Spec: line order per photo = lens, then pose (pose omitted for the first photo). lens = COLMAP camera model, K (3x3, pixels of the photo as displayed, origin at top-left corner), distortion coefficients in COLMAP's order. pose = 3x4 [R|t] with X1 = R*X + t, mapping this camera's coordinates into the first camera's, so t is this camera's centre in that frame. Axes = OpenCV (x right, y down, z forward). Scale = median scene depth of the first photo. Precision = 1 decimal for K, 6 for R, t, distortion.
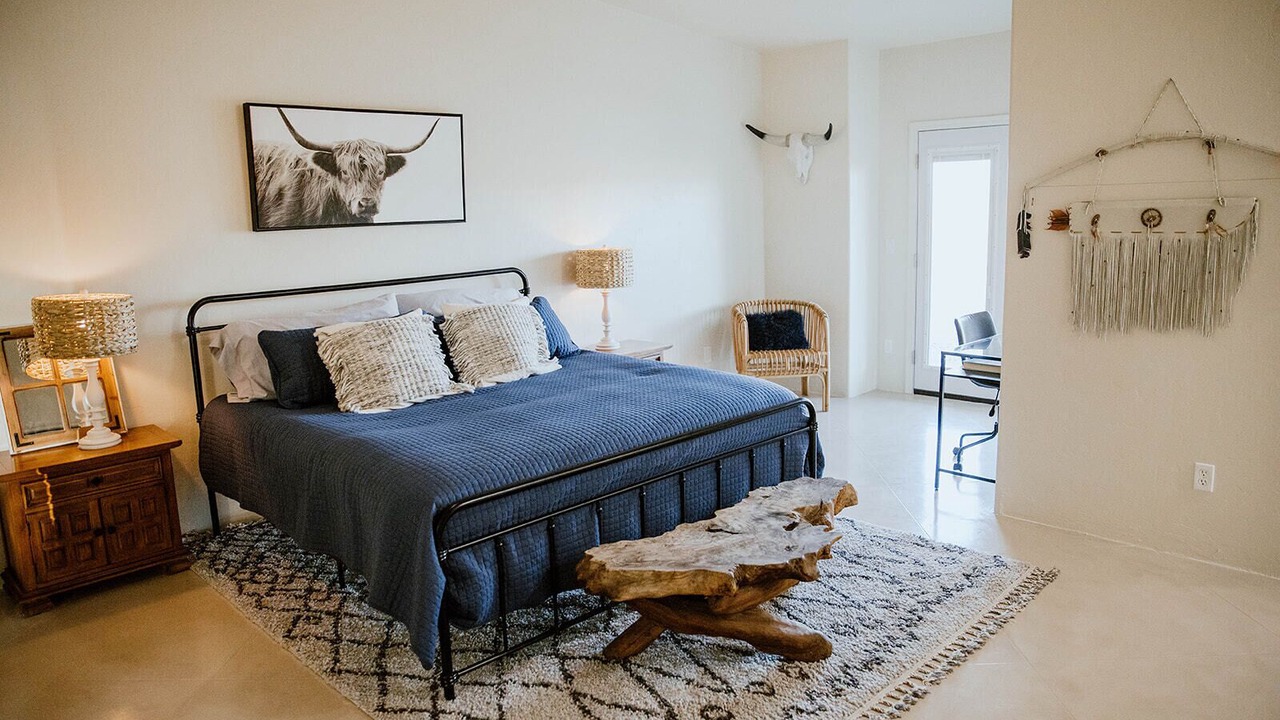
lens RADIAL K [[870.9, 0, 640.0], [0, 870.9, 360.0], [0, 0, 1]] dist [-0.116411, 0.080871]
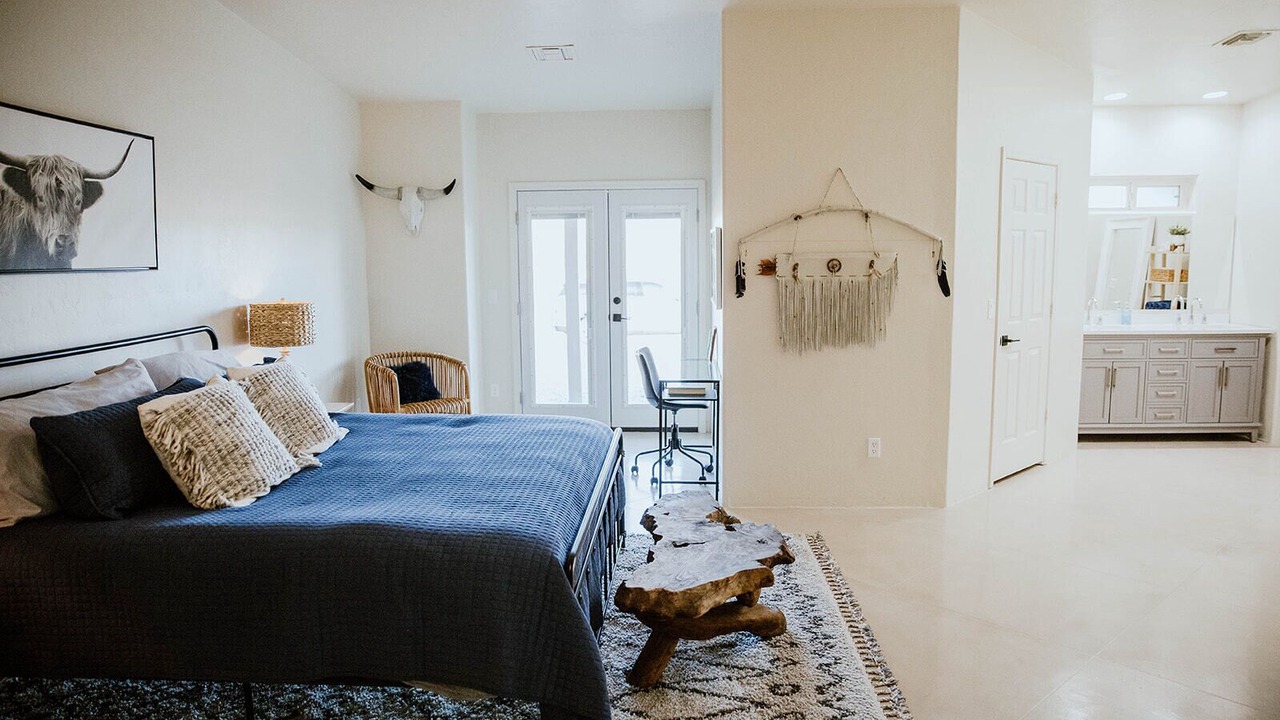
lens RADIAL K [[870.9, 0, 640.0], [0, 870.9, 360.0], [0, 0, 1]] dist [-0.116411, 0.080871]
pose [[0.730369, -0.060598, 0.680359, -0.468057], [0.107346, 0.993863, -0.026715, -0.008459], [-0.674565, 0.092545, 0.732392, 0.146523]]
